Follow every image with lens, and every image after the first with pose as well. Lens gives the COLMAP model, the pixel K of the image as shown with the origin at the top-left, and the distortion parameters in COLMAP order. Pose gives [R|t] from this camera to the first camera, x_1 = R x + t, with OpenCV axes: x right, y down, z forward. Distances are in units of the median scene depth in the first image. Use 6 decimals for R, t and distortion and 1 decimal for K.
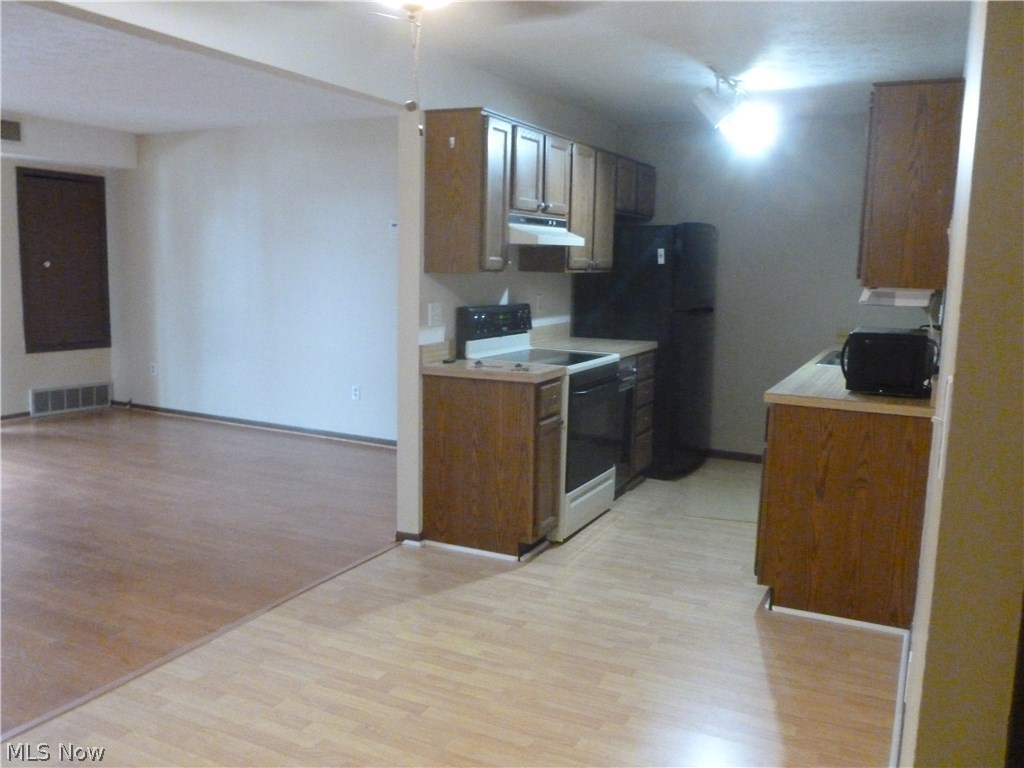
lens RADIAL K [[860.5, 0, 512.0], [0, 860.5, 384.0], [0, 0, 1]] dist [-0.050202, 0.018718]
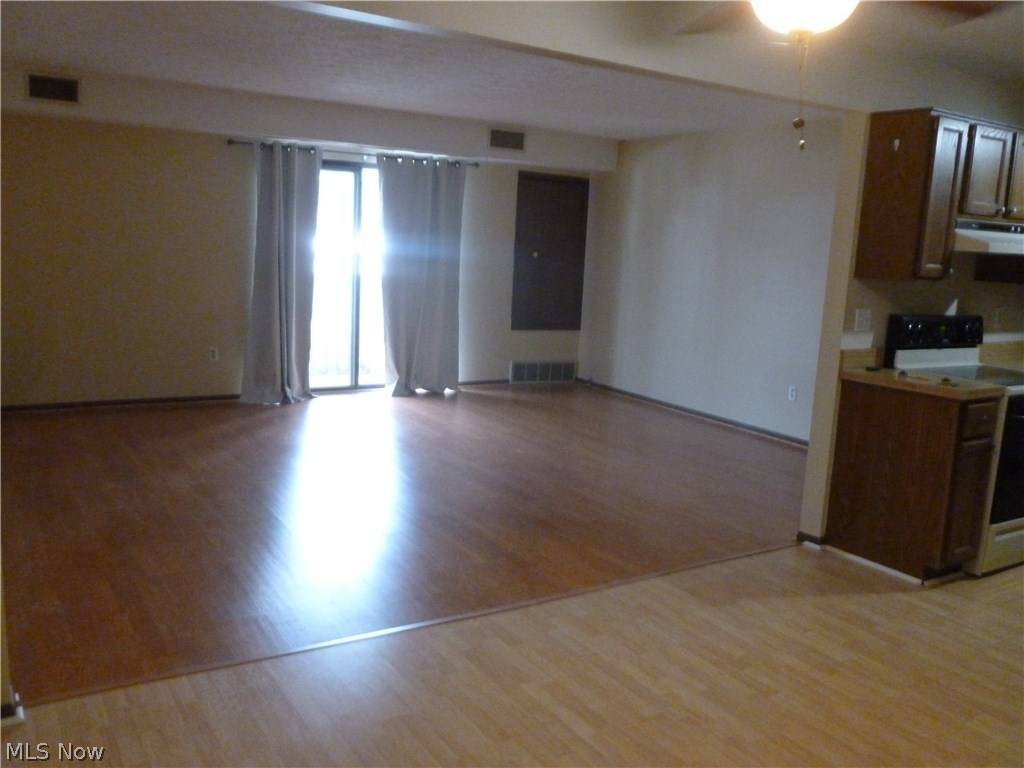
lens RADIAL K [[860.5, 0, 512.0], [0, 860.5, 384.0], [0, 0, 1]] dist [-0.050202, 0.018718]
pose [[0.855350, 0.103622, -0.507582, 0.071857], [-0.102142, 0.994291, 0.030859, 0.002640], [0.507882, 0.025451, 0.861051, -0.044236]]
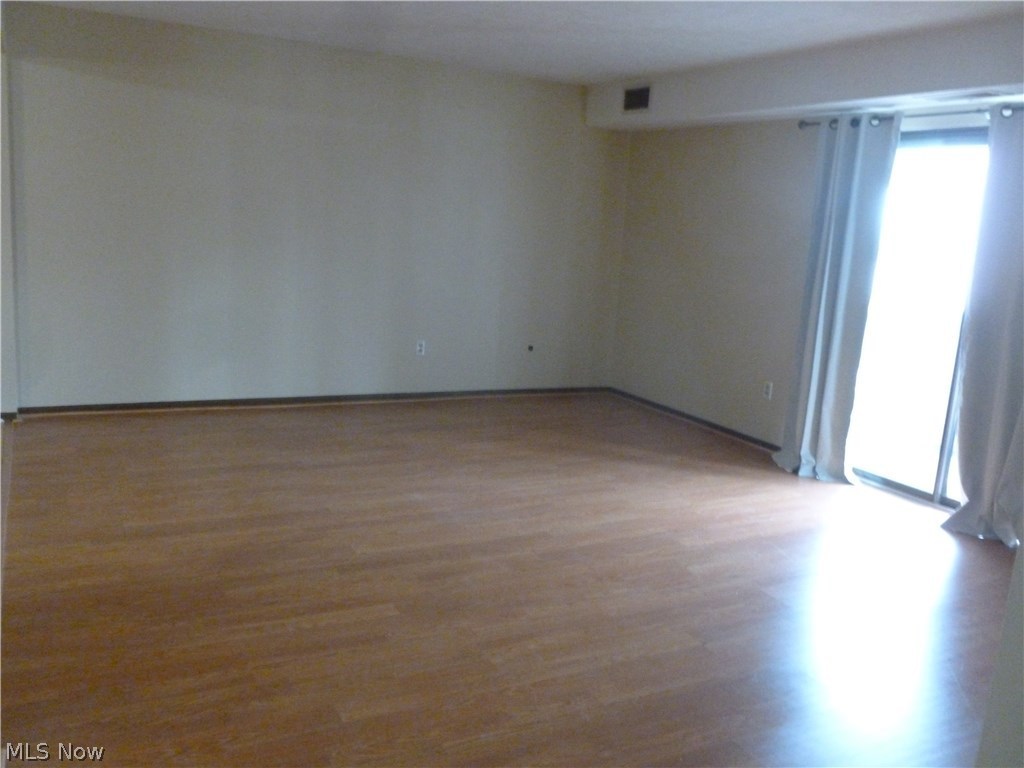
lens RADIAL K [[839.0, 0, 512.0], [0, 839.0, 384.0], [0, 0, 1]] dist [-0.000264, 0.202614]
pose [[-0.552216, 0.179027, -0.814252, 0.123614], [-0.142688, 0.941966, 0.303877, -0.505589], [0.821400, 0.283990, -0.494624, 2.422607]]
